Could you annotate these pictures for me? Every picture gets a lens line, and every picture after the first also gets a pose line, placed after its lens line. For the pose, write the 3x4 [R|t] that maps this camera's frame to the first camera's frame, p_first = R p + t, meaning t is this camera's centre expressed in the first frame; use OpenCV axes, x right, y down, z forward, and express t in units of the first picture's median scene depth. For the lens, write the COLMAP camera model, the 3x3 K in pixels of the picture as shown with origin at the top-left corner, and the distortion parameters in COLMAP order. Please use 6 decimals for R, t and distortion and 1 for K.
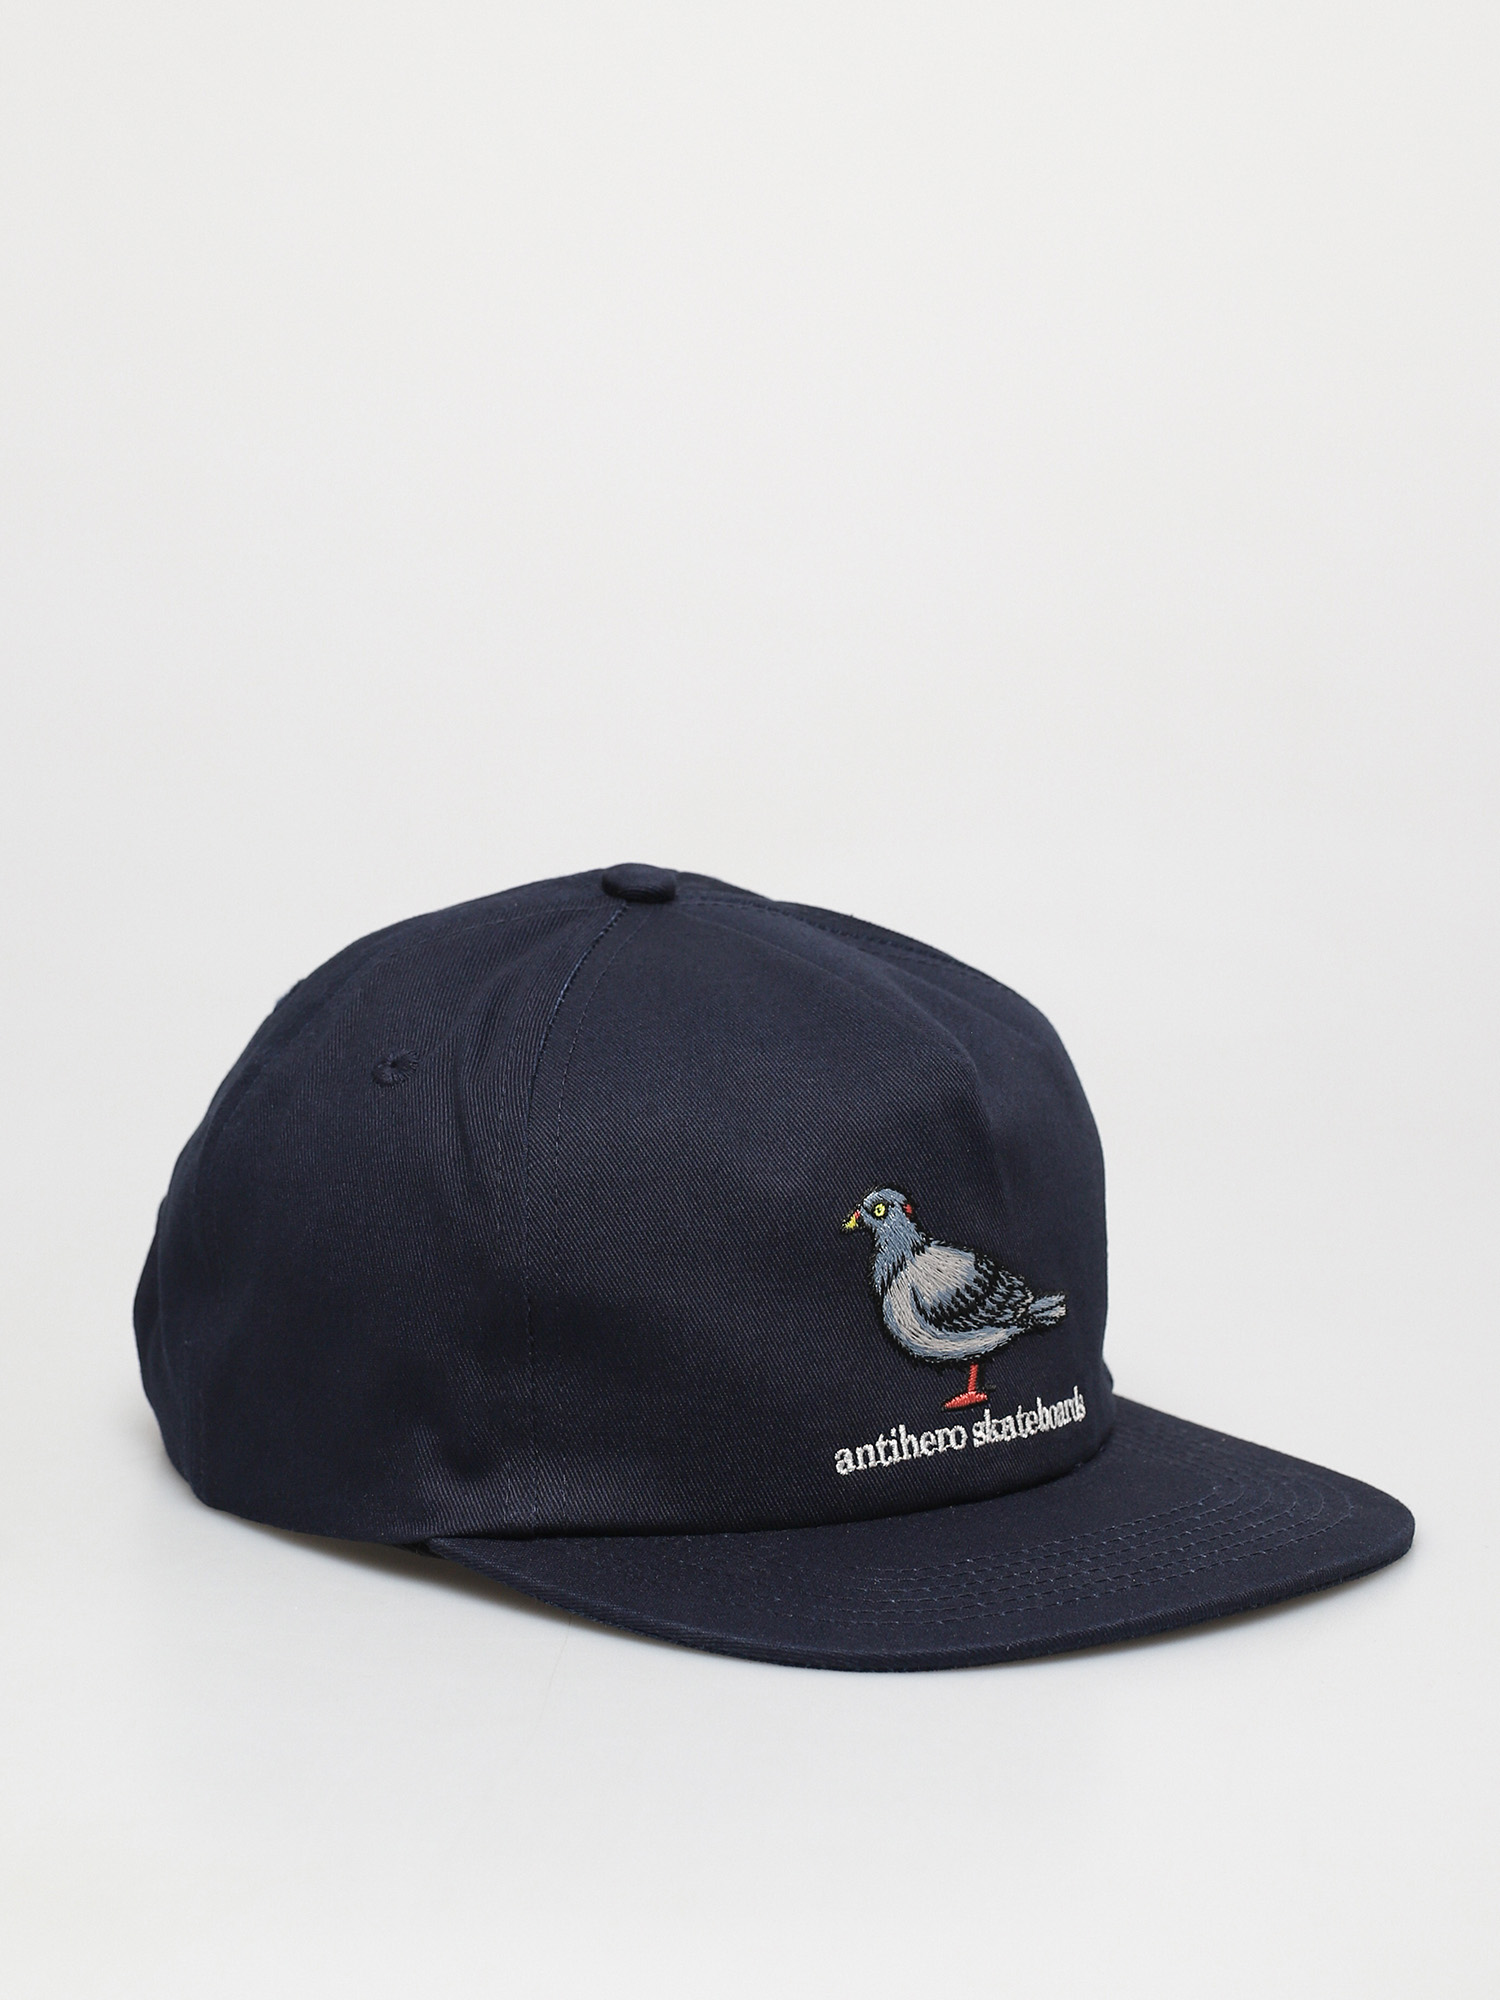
lens RADIAL K [[10325.7, 0, 750.0], [0, 10325.7, 1000.0], [0, 0, 1]] dist [0.652757, 2.444170]
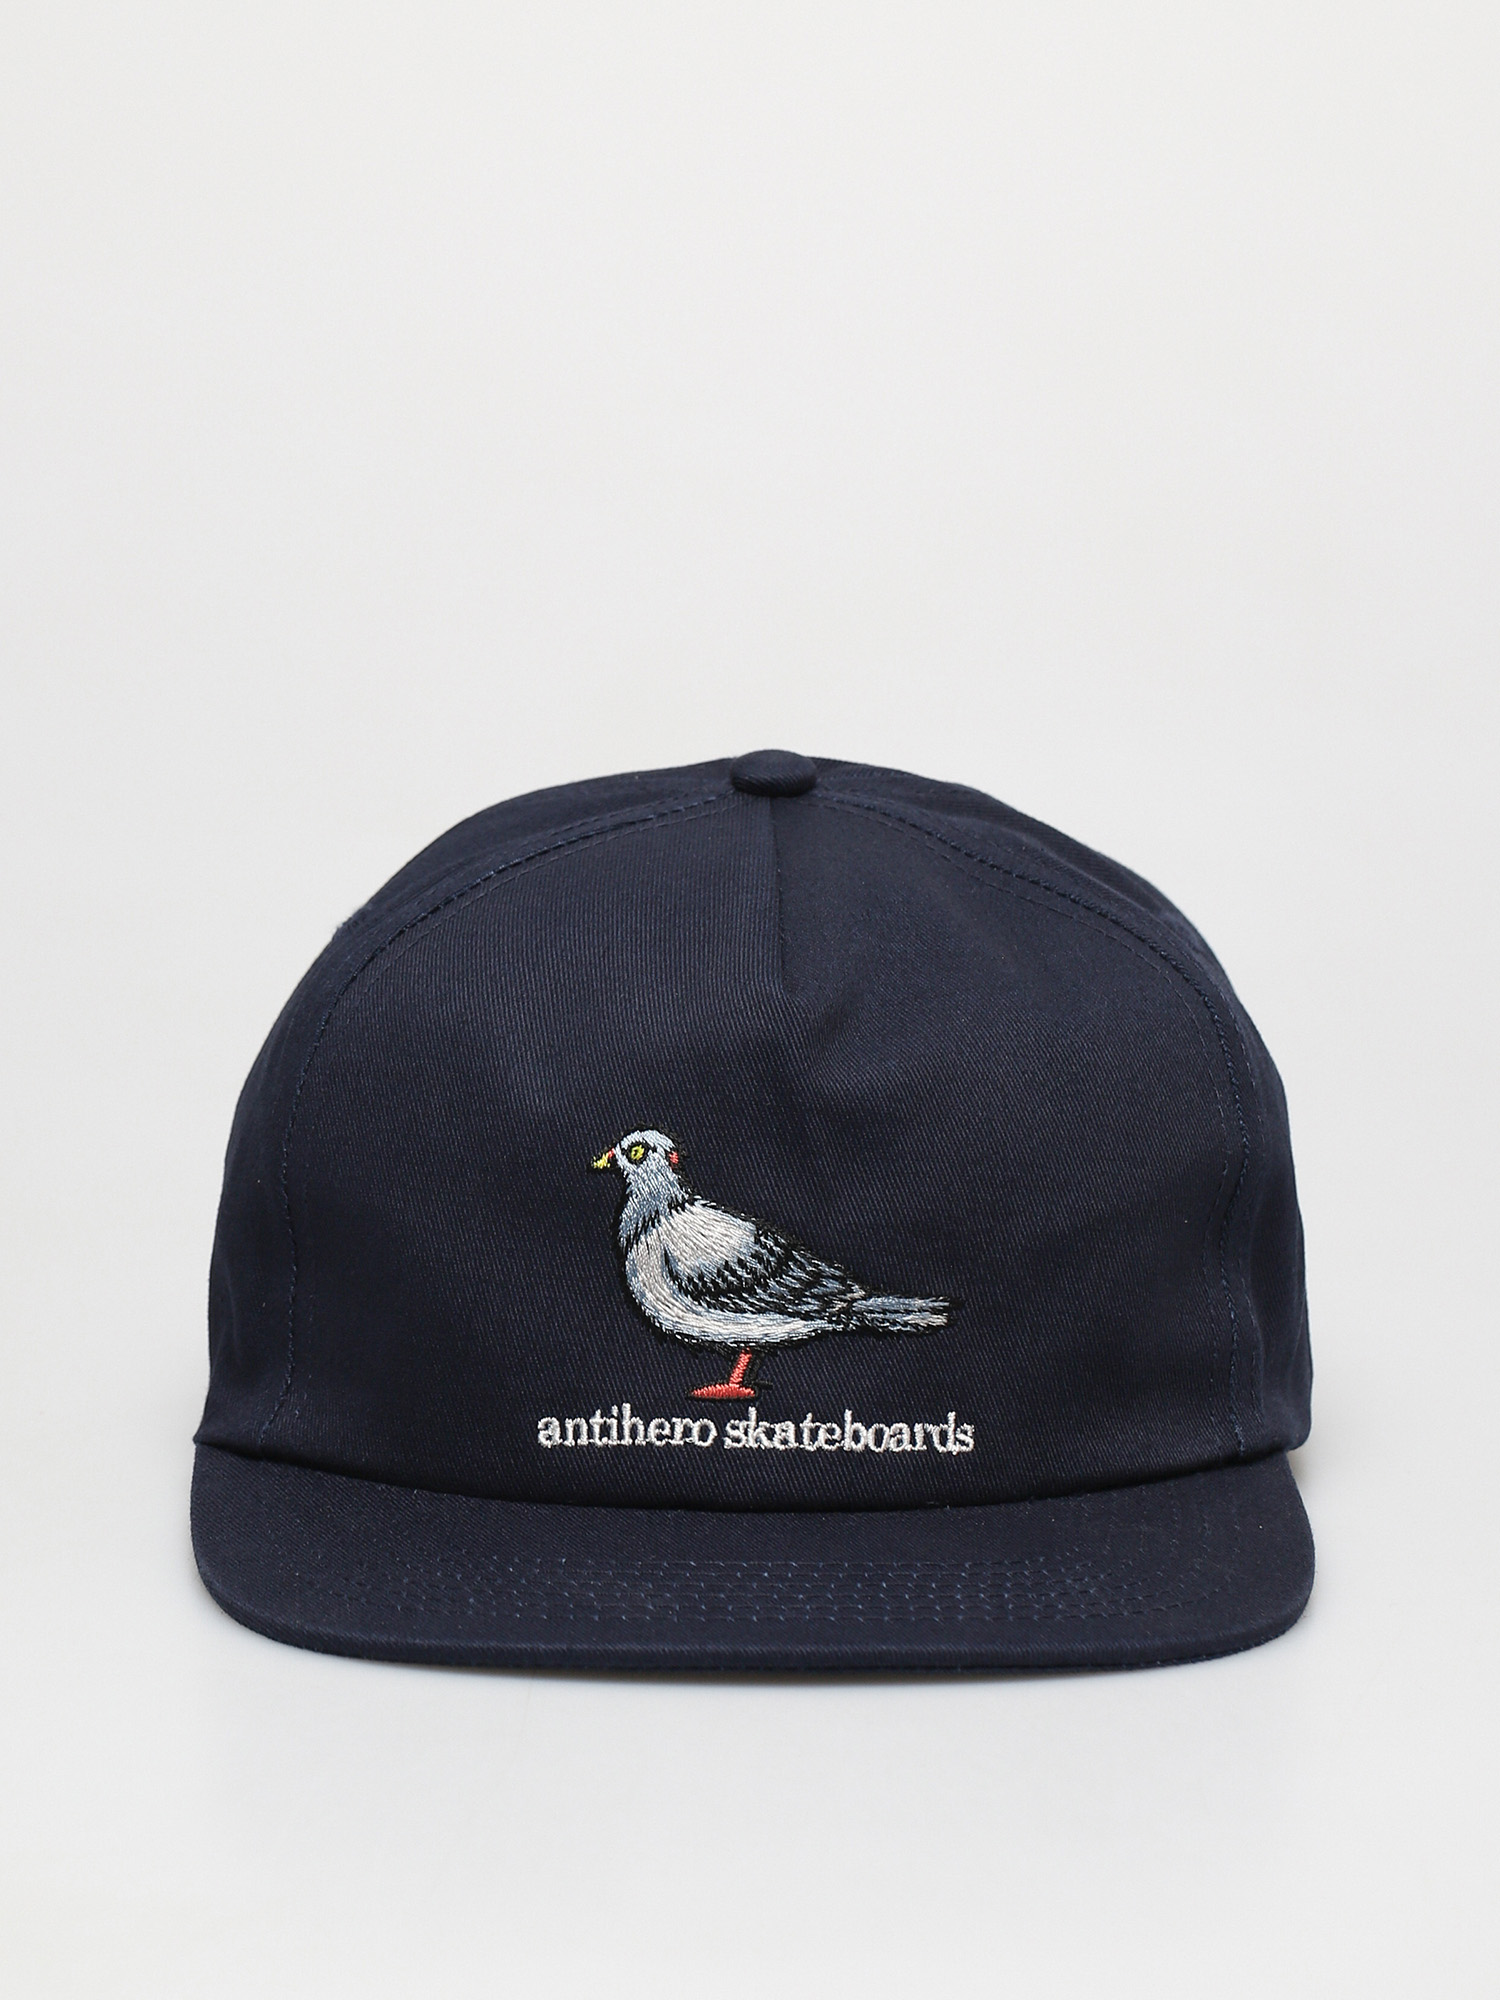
lens RADIAL K [[10325.7, 0, 750.0], [0, 10325.7, 1000.0], [0, 0, 1]] dist [0.652757, 2.444170]
pose [[0.714669, 0.133533, -0.686598, 0.606534], [-0.143523, 0.988717, 0.042899, -0.030444], [0.684580, 0.067884, 0.725770, 0.378768]]
